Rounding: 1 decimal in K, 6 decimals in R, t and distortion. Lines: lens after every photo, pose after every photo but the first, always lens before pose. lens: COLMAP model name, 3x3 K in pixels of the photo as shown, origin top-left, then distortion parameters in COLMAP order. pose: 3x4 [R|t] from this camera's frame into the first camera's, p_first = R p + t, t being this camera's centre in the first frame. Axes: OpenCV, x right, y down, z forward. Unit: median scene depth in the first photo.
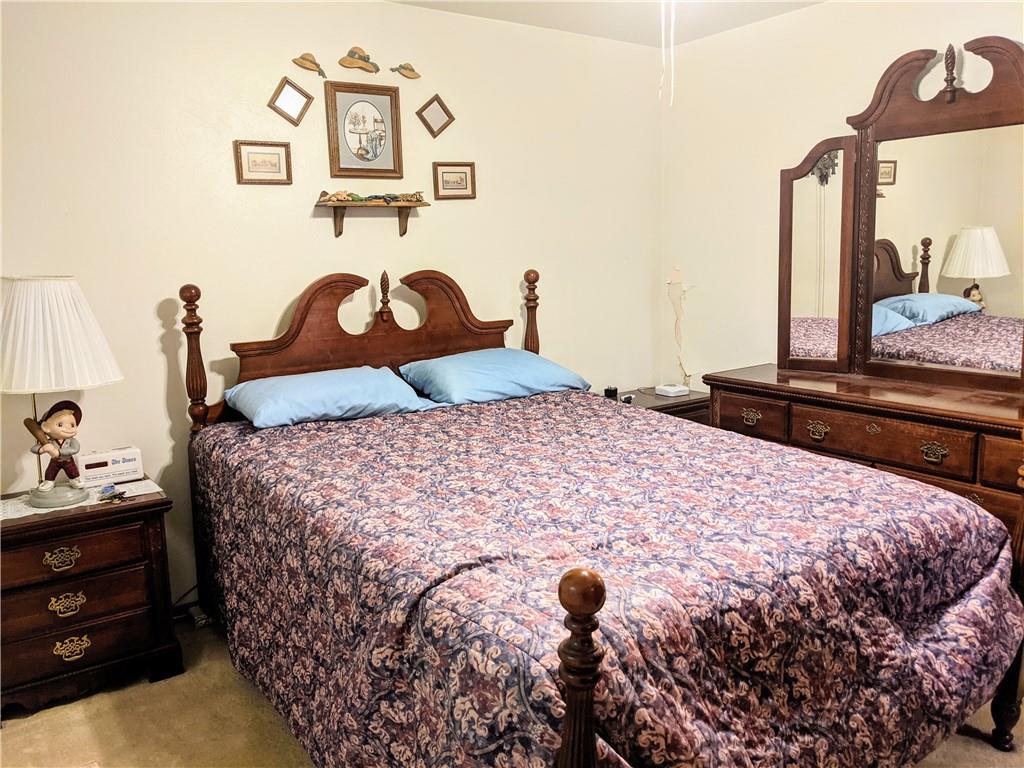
lens RADIAL K [[815.8, 0, 504.8], [0, 815.8, 379.5], [0, 0, 1]] dist [0.009493, -0.007562]
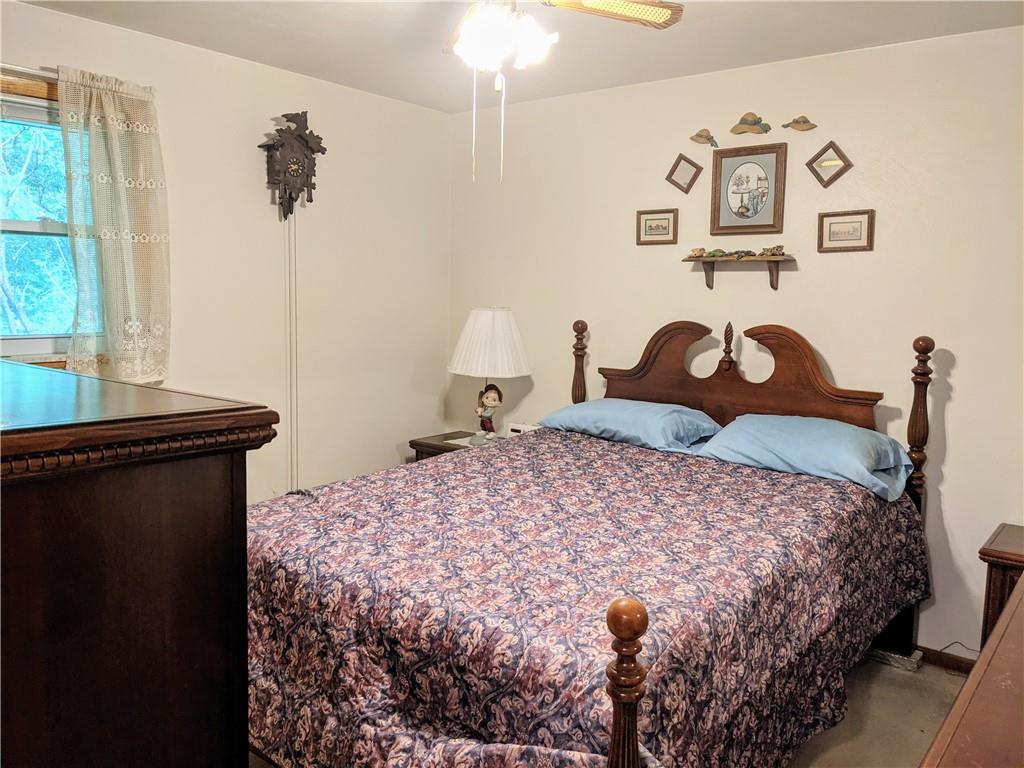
lens RADIAL K [[815.8, 0, 503.8], [0, 815.8, 384.6], [0, 0, 1]] dist [0.009493, -0.007562]
pose [[0.273914, 0.144524, -0.950833, 0.811477], [-0.178237, 0.979147, 0.097481, -0.109400], [0.945094, 0.142772, 0.293962, 0.445447]]
